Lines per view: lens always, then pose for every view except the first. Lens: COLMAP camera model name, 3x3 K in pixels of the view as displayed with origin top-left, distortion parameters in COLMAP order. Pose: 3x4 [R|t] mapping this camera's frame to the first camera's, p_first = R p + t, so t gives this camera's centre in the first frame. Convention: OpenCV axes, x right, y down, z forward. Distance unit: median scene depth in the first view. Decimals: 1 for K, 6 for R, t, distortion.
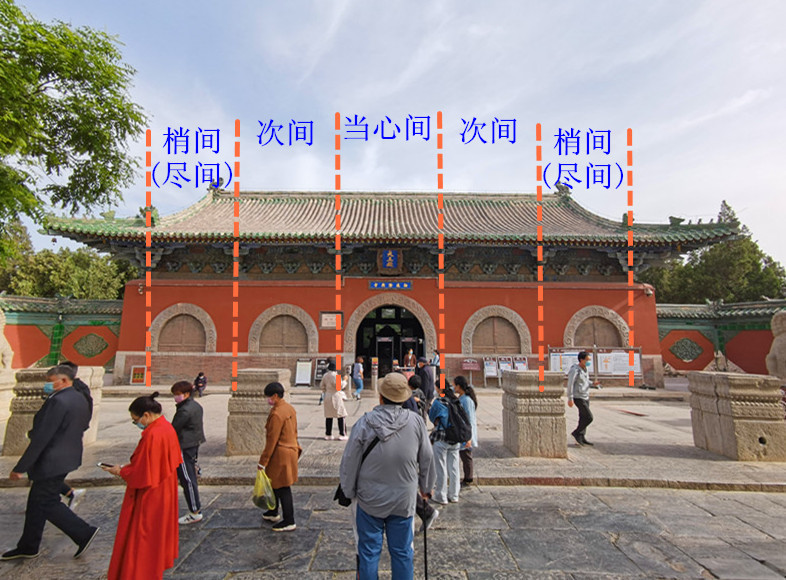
lens RADIAL K [[408.3, 0, 381.4], [0, 408.3, 286.1], [0, 0, 1]] dist [-0.018077, 0.001106]
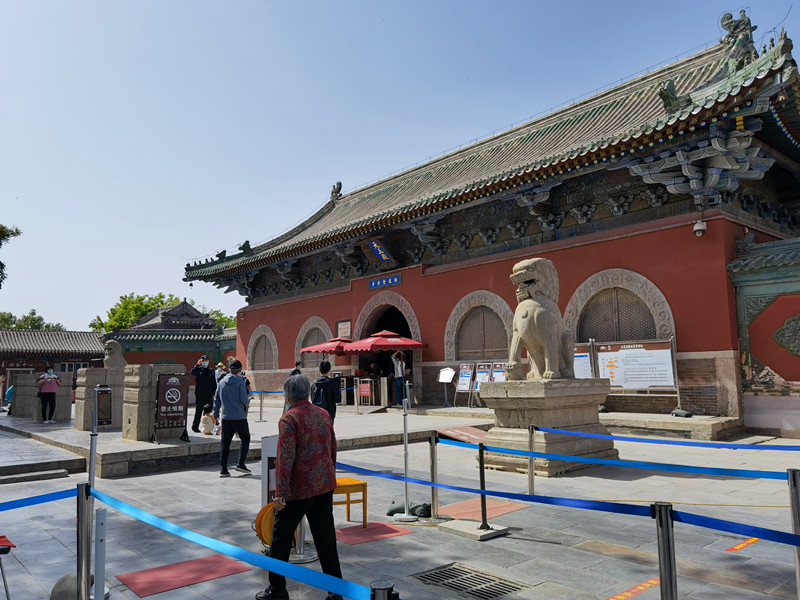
lens RADIAL K [[611.8, 0, 401.7], [0, 611.8, 304.3], [0, 0, 1]] dist [0.029348, -0.021772]
pose [[0.640316, -0.107051, -0.760615, 0.989280], [0.150242, 0.988568, -0.012653, 0.063794], [0.753275, -0.106175, 0.649080, 0.220909]]
